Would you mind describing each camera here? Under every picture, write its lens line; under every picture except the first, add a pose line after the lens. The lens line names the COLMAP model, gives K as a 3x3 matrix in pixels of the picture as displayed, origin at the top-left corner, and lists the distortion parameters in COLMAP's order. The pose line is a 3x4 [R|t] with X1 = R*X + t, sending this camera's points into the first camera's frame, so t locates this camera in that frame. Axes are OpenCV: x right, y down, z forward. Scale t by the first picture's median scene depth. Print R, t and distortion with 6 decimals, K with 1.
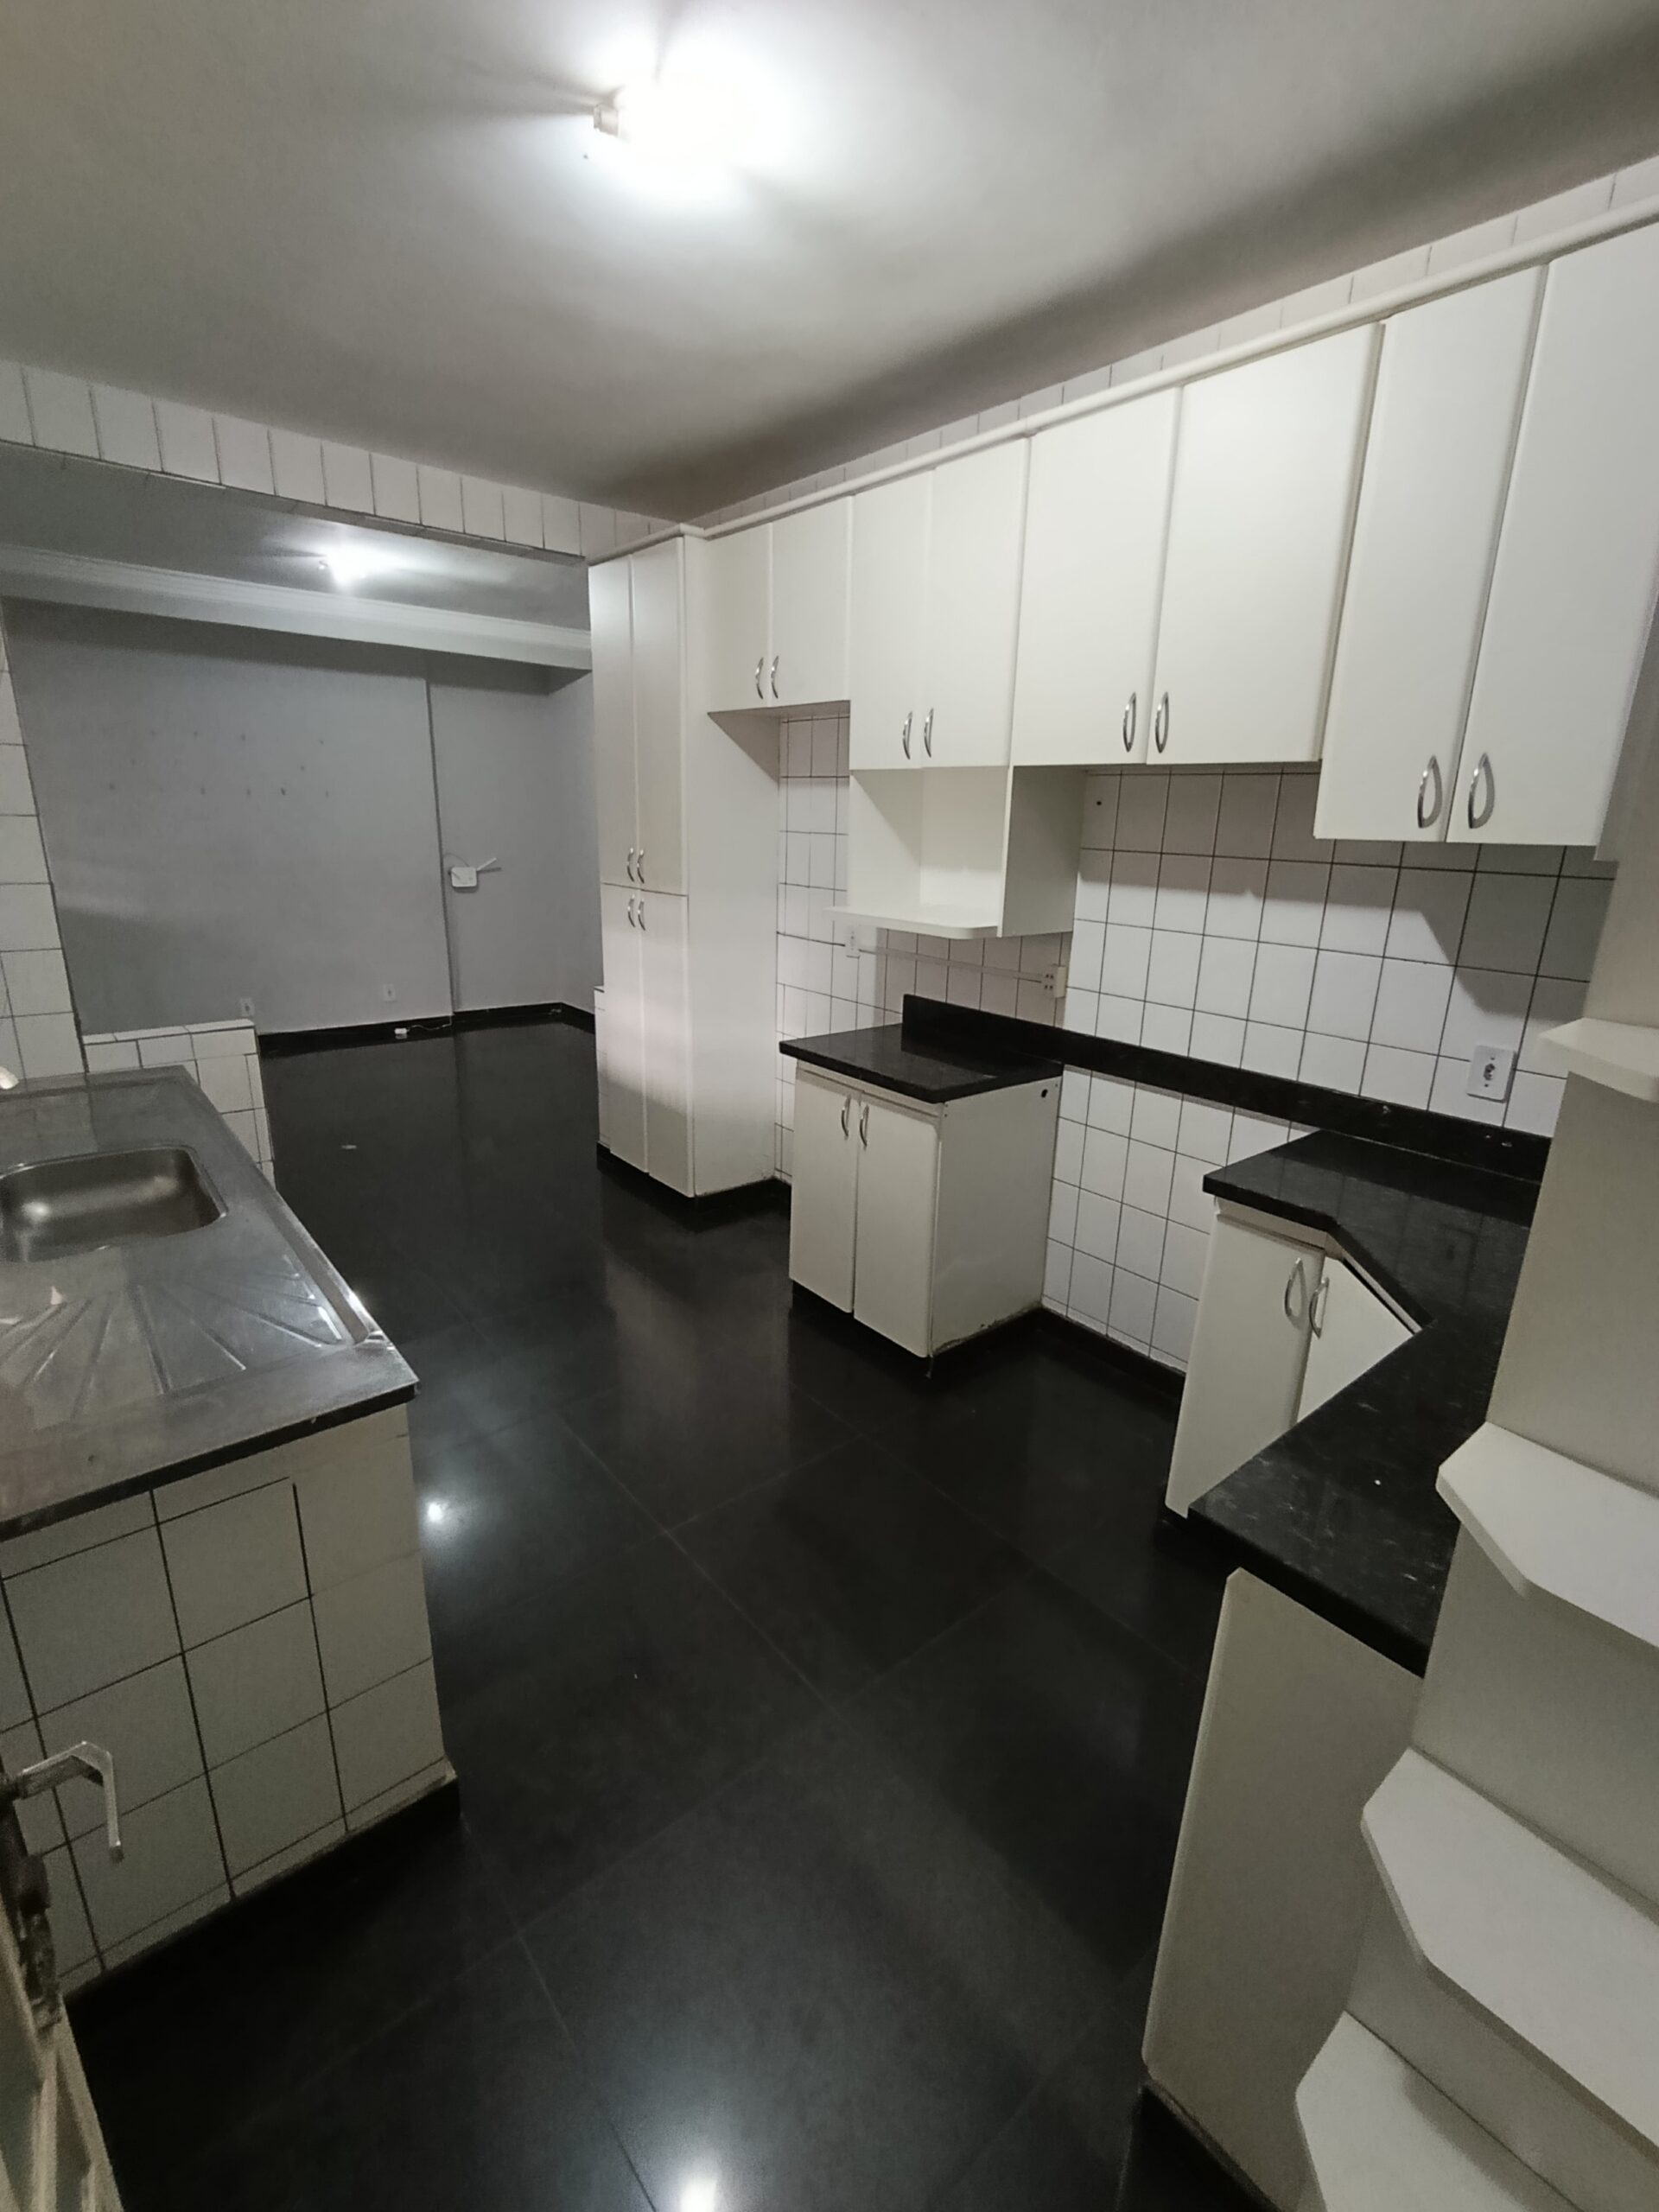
lens RADIAL K [[995.7, 0, 832.6], [0, 995.7, 1106.4], [0, 0, 1]] dist [0.000654, 0.001083]
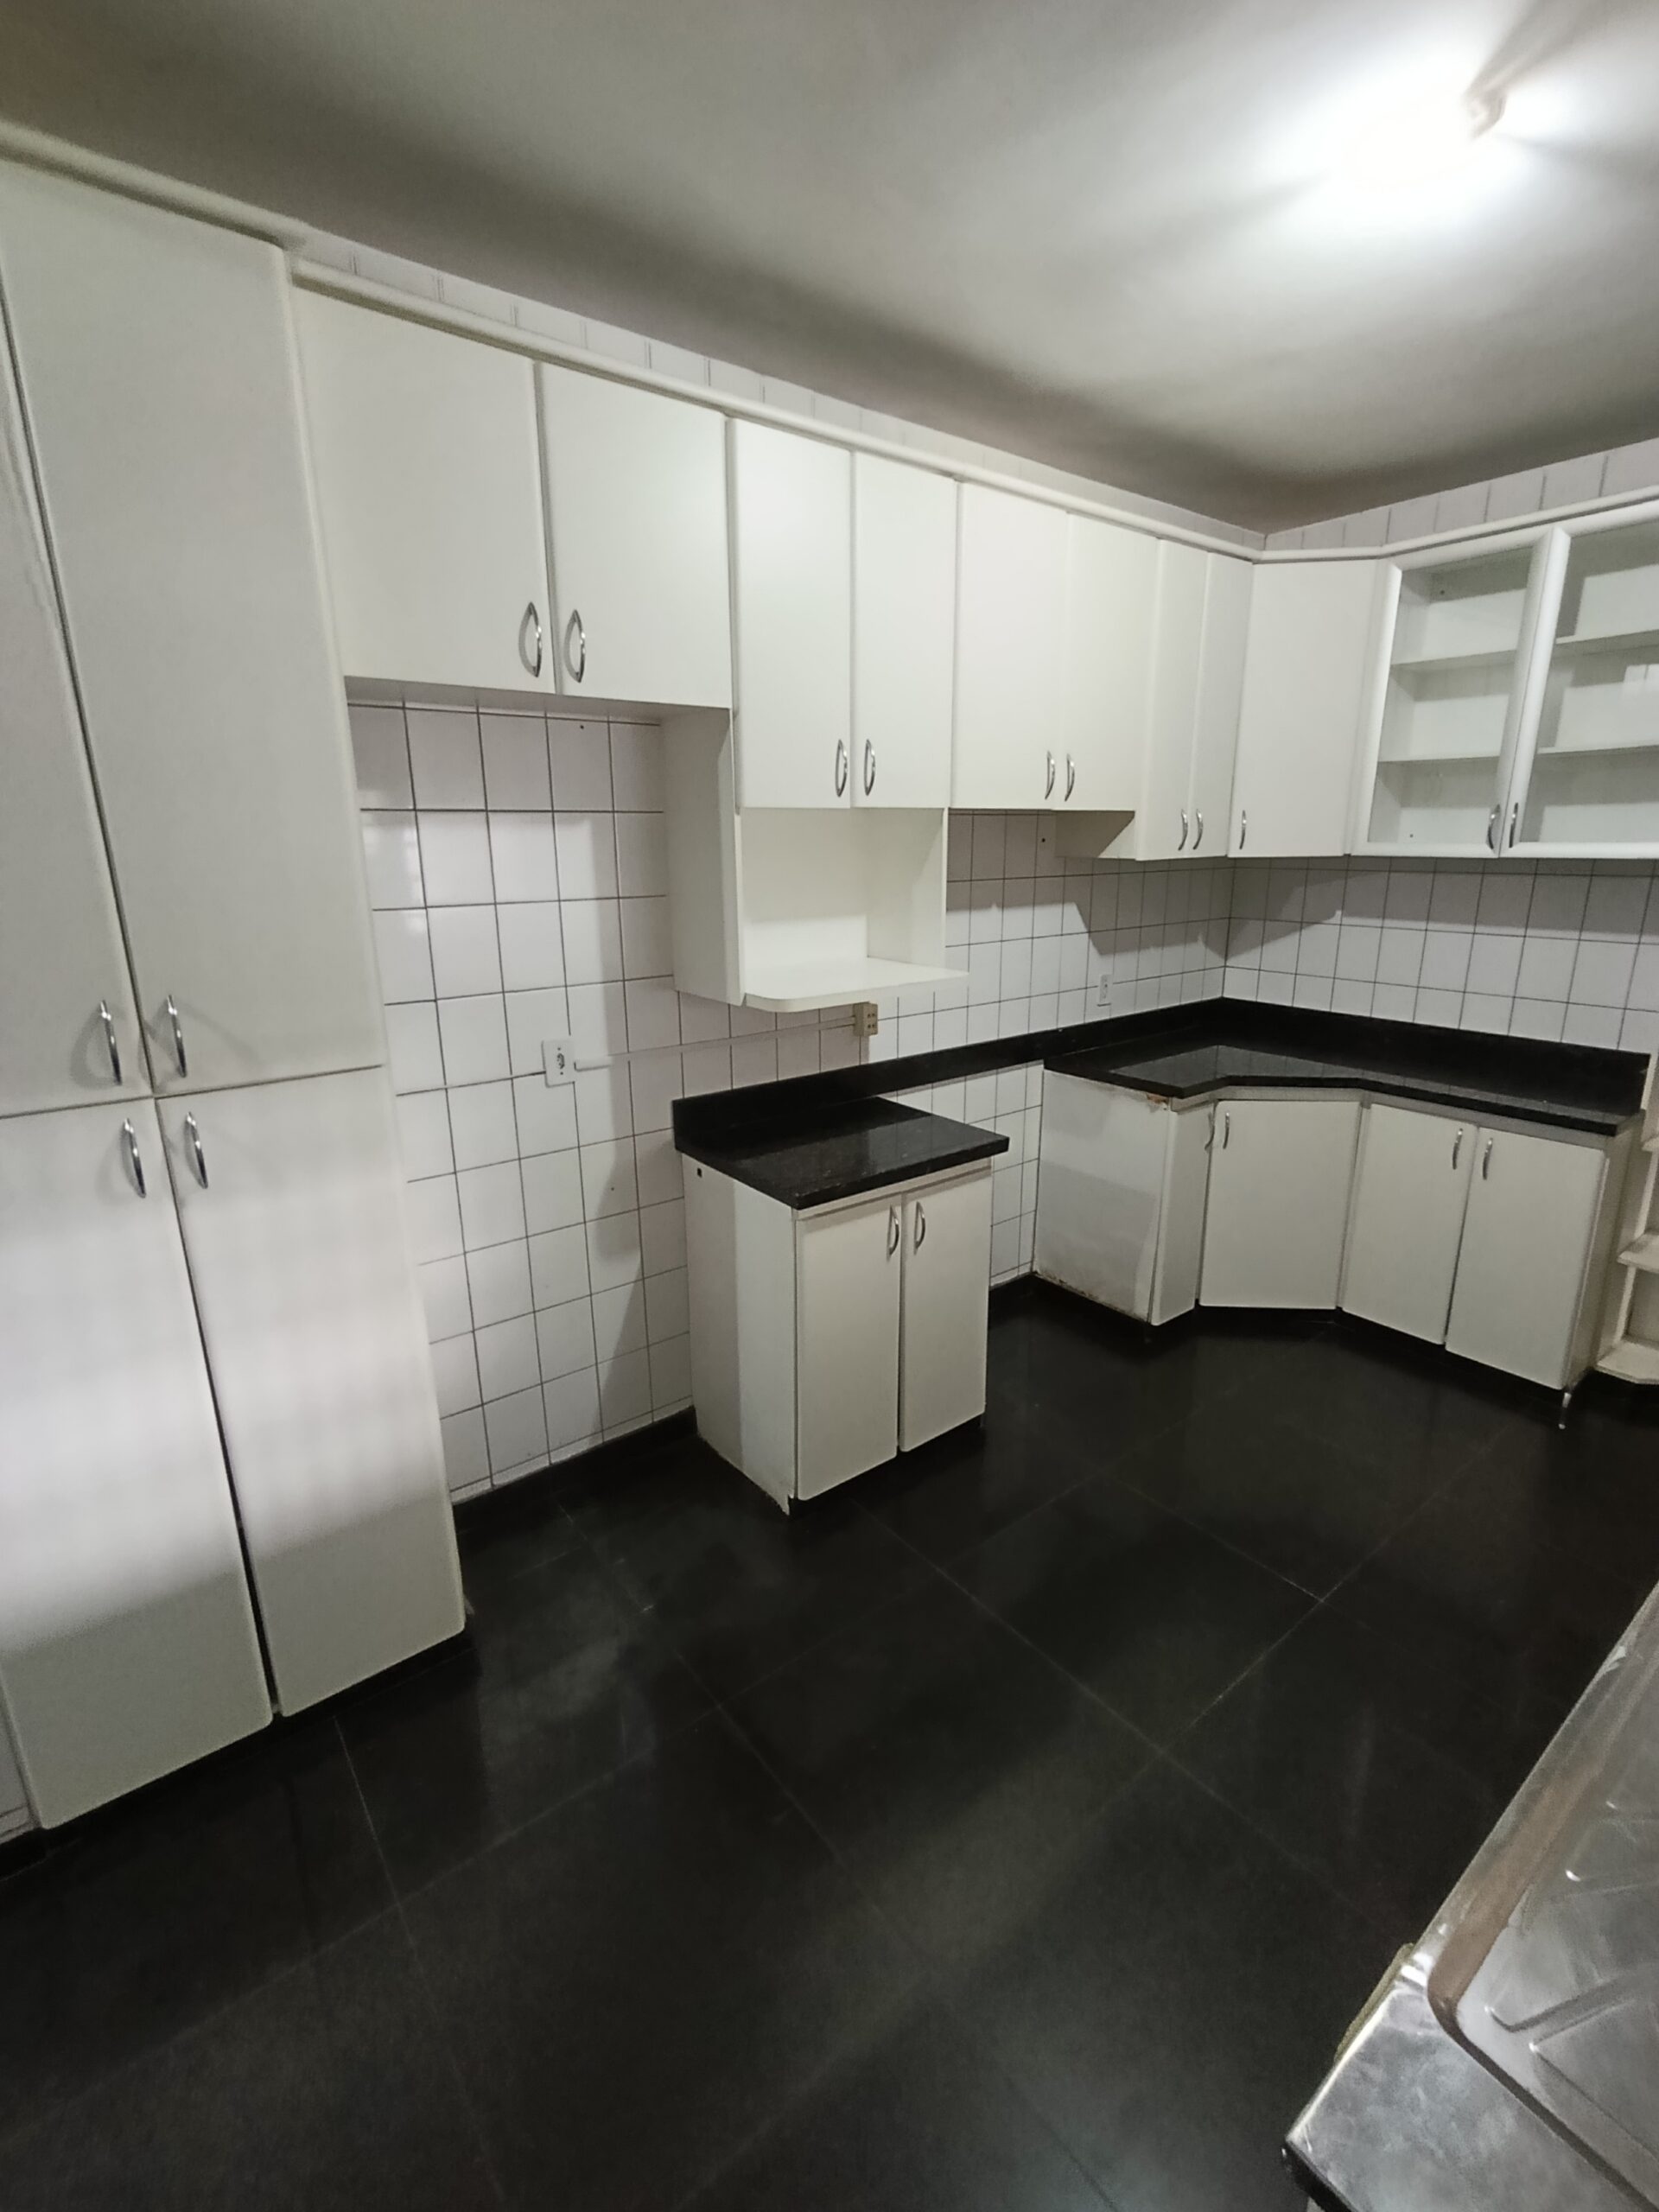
lens RADIAL K [[995.7, 0, 835.9], [0, 995.7, 1104.8], [0, 0, 1]] dist [0.000654, 0.001083]
pose [[0.018467, -0.292785, 0.956000, -0.869595], [0.292561, 0.915896, 0.274851, -0.381689], [-0.956069, 0.274612, 0.102572, 1.099772]]
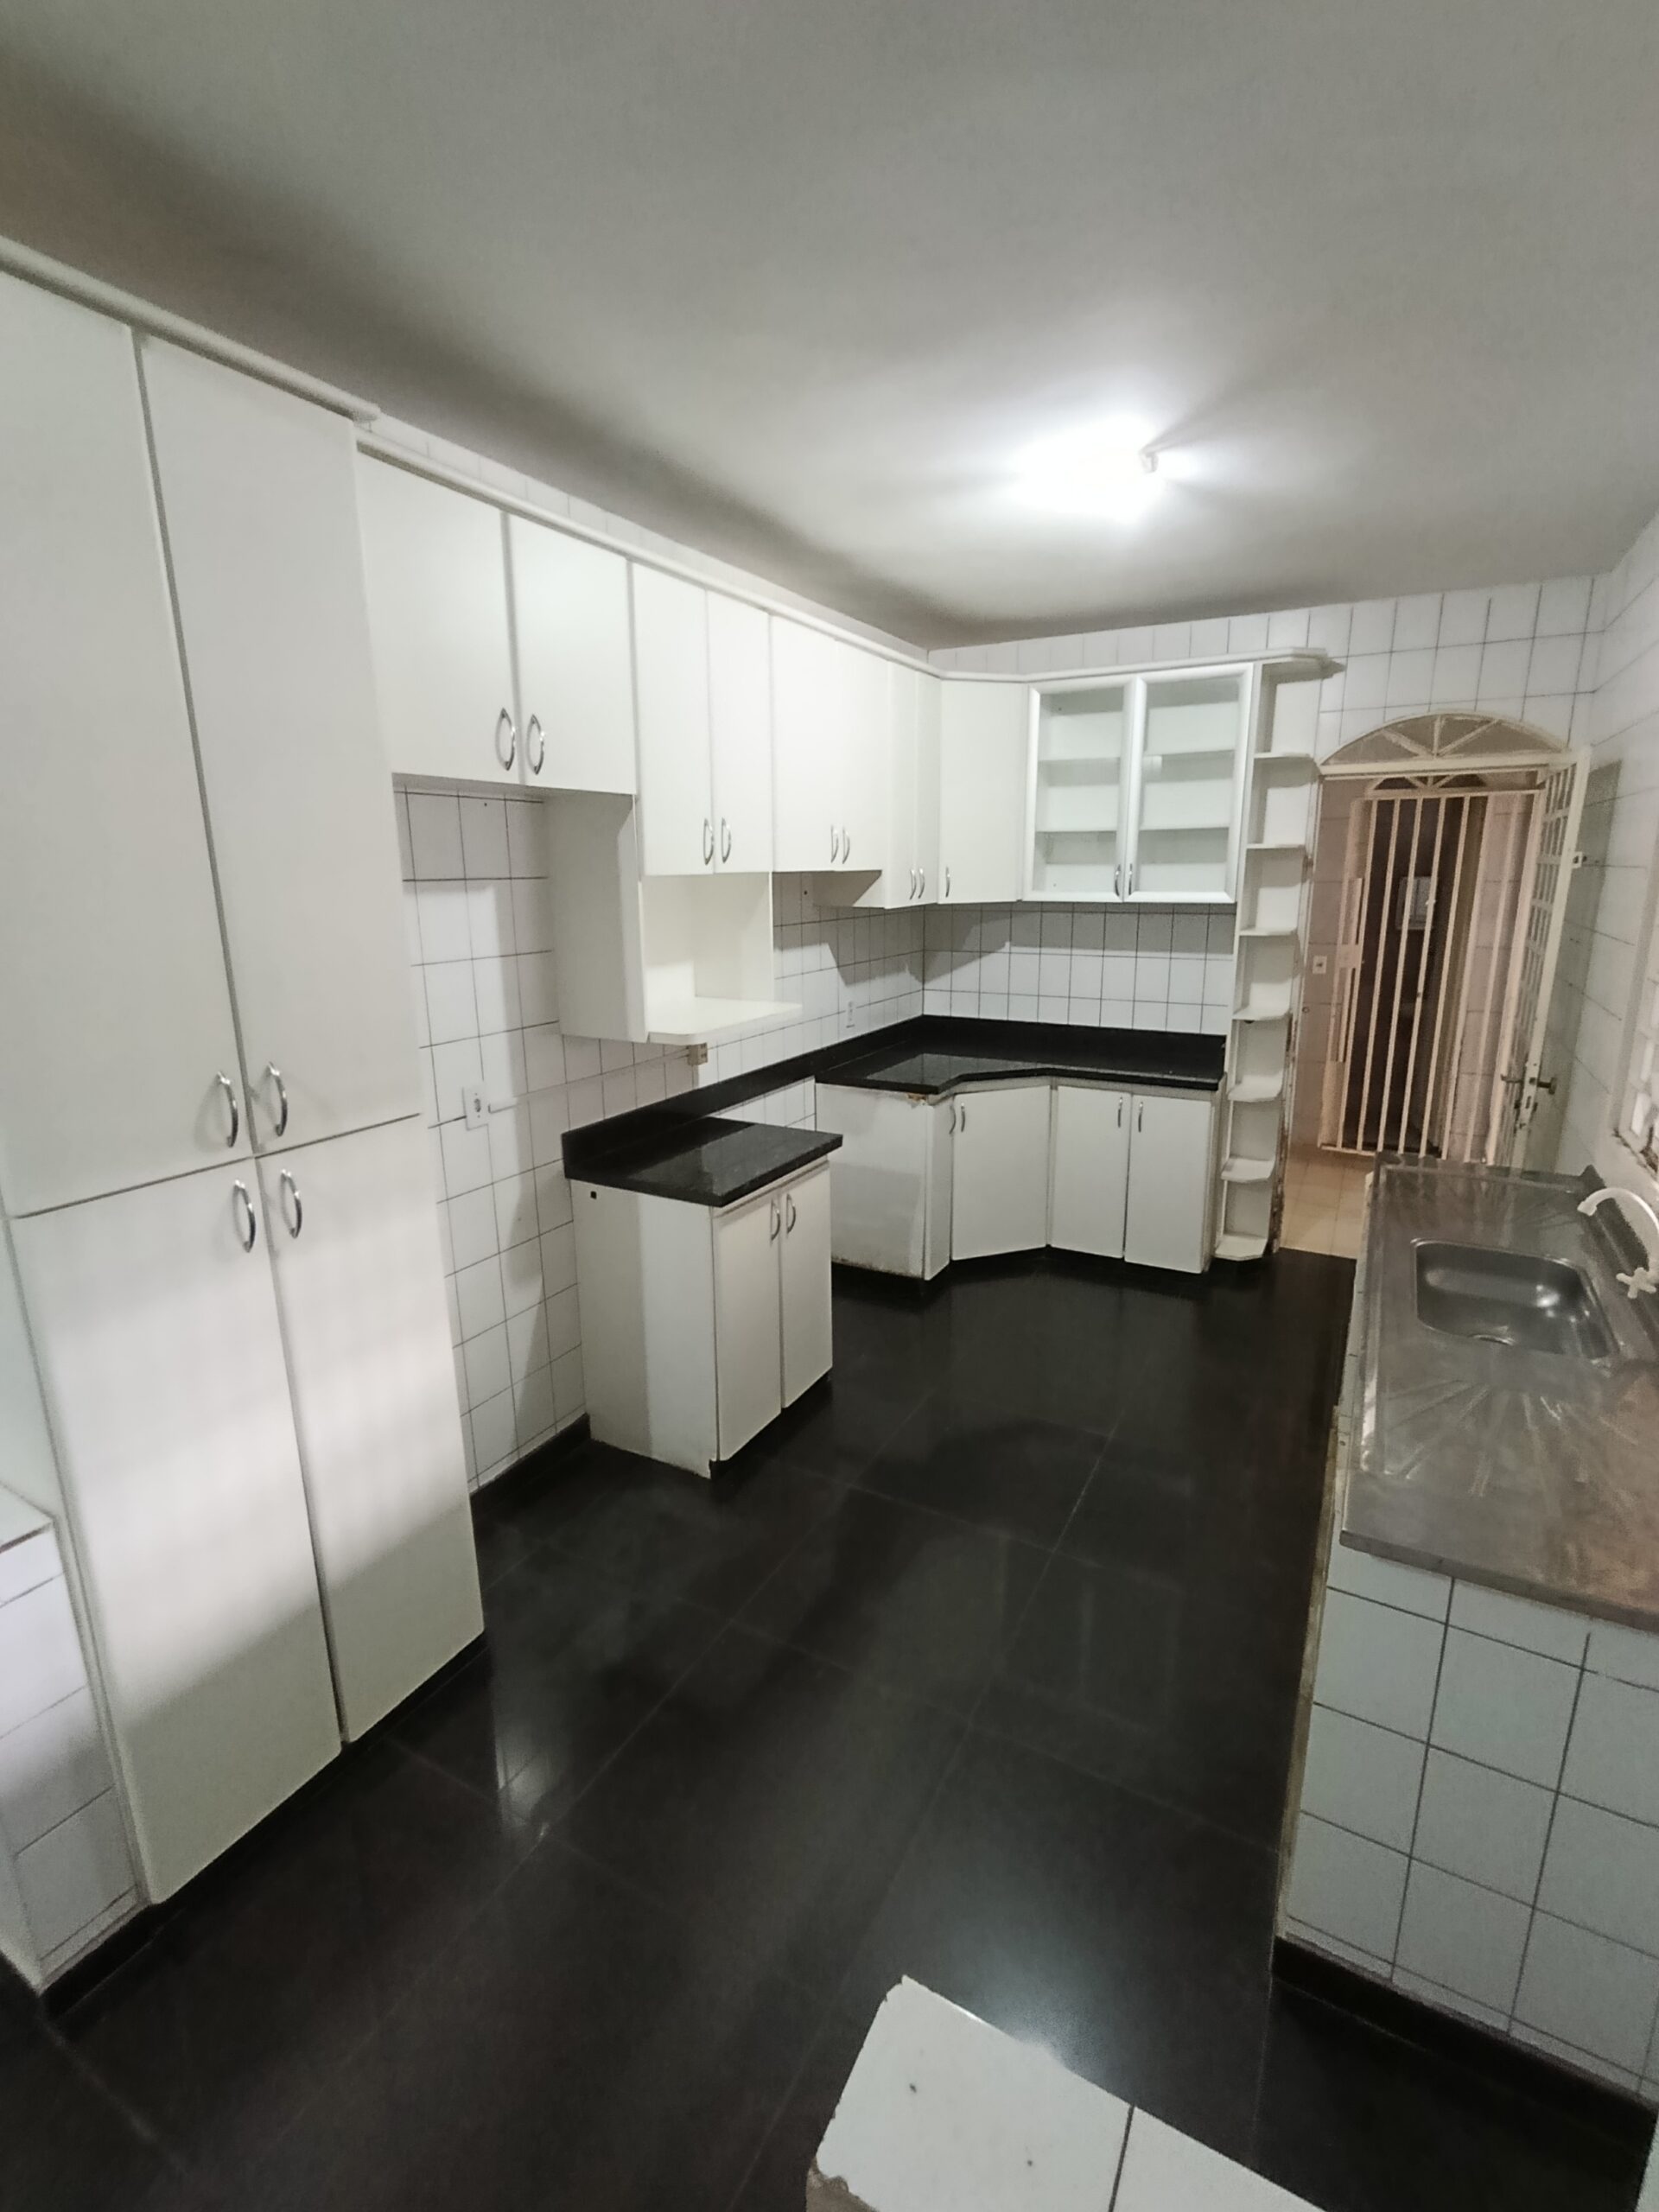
lens RADIAL K [[995.7, 0, 847.1], [0, 995.7, 1105.6], [0, 0, 1]] dist [0.000654, 0.001083]
pose [[-0.383465, -0.243996, 0.890742, -1.018276], [0.260277, 0.896827, 0.357712, -0.501779], [-0.886121, 0.369010, -0.280395, 1.379066]]
